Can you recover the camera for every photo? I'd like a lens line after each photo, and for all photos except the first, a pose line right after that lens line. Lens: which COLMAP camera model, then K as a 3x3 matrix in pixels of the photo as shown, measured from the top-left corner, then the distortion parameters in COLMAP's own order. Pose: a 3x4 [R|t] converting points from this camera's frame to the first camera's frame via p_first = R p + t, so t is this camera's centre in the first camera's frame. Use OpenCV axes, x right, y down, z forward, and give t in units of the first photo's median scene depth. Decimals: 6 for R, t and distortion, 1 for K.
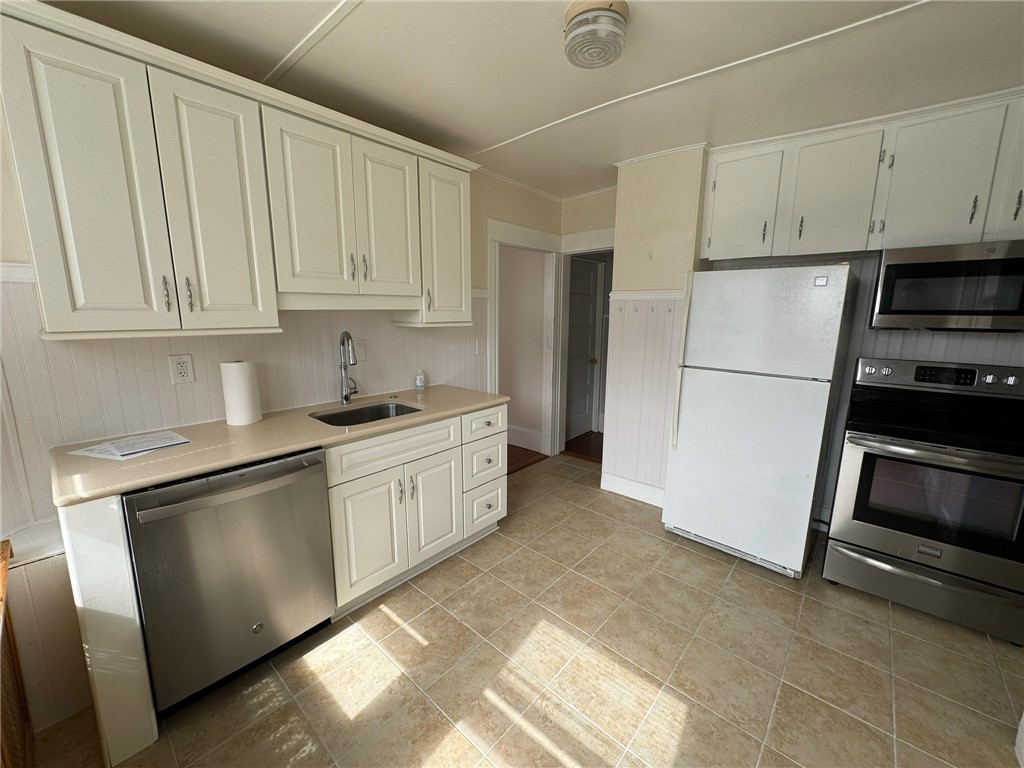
lens RADIAL K [[407.4, 0, 513.1], [0, 407.4, 383.9], [0, 0, 1]] dist [-0.000206, -0.000092]
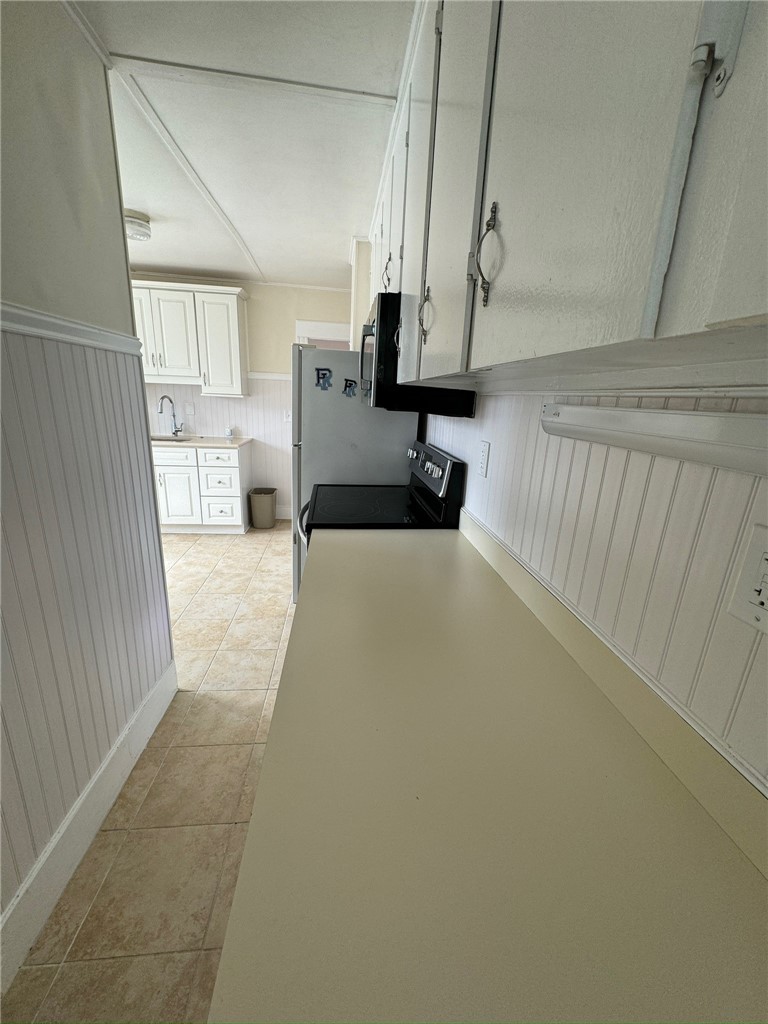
lens RADIAL K [[407.4, 0, 382.0], [0, 407.4, 509.8], [0, 0, 1]] dist [-0.000206, -0.000092]
pose [[0.730209, 0.208676, -0.650576, 1.722856], [-0.163012, 0.977927, 0.130710, -0.020563], [0.663492, 0.010607, 0.748108, 0.264404]]
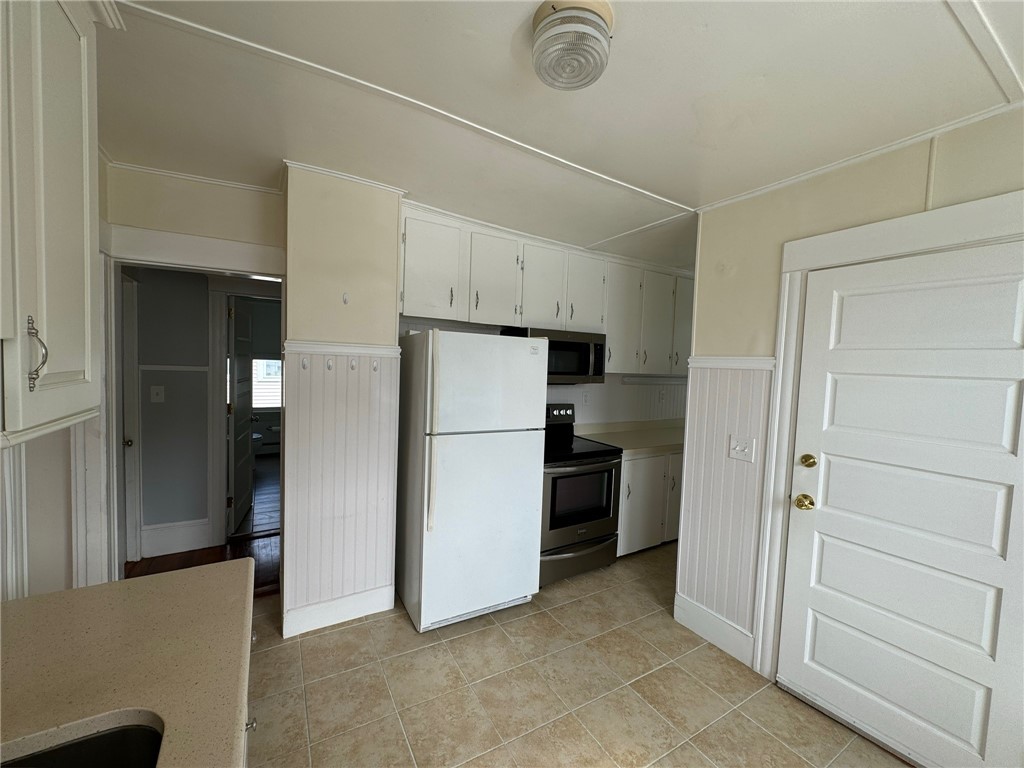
lens RADIAL K [[407.4, 0, 509.4], [0, 407.4, 383.6], [0, 0, 1]] dist [-0.000206, -0.000092]
pose [[0.312825, -0.045171, 0.948736, -0.429851], [0.136092, 0.990694, 0.002295, -0.156415], [-0.940010, 0.128397, 0.316061, 0.657685]]
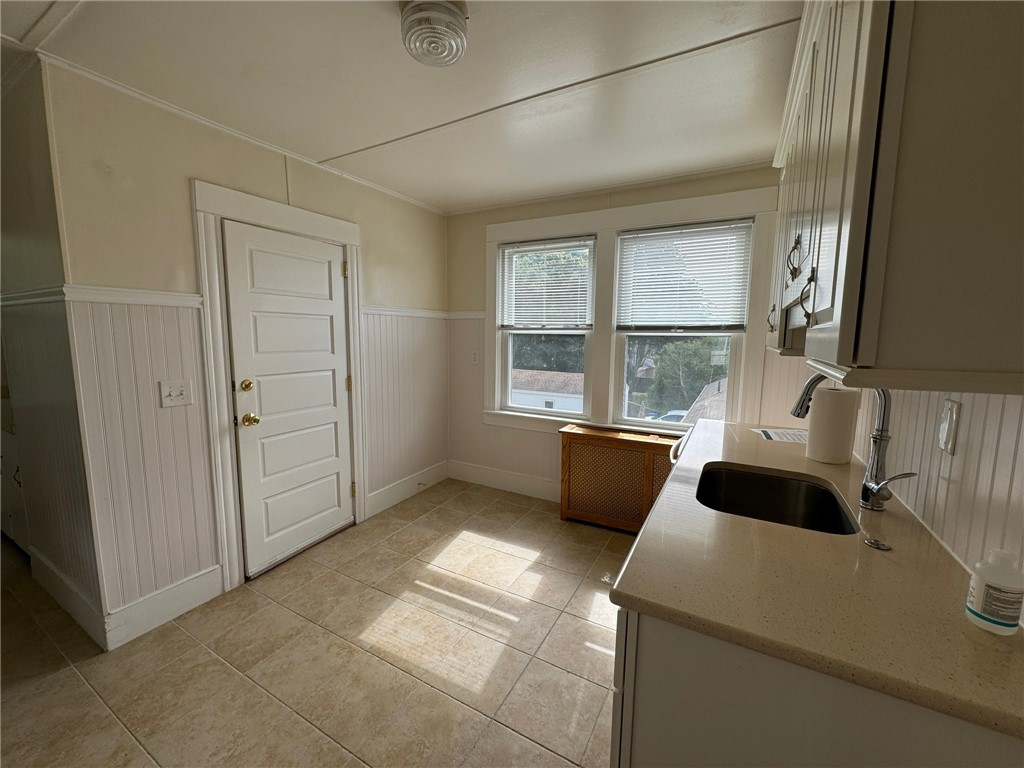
lens RADIAL K [[407.4, 0, 511.1], [0, 407.4, 384.2], [0, 0, 1]] dist [-0.000206, -0.000092]
pose [[-0.978359, 0.007217, -0.206787, 0.159298], [-0.054395, 0.955268, 0.290696, -0.249732], [0.199635, 0.295653, -0.934203, 1.488584]]
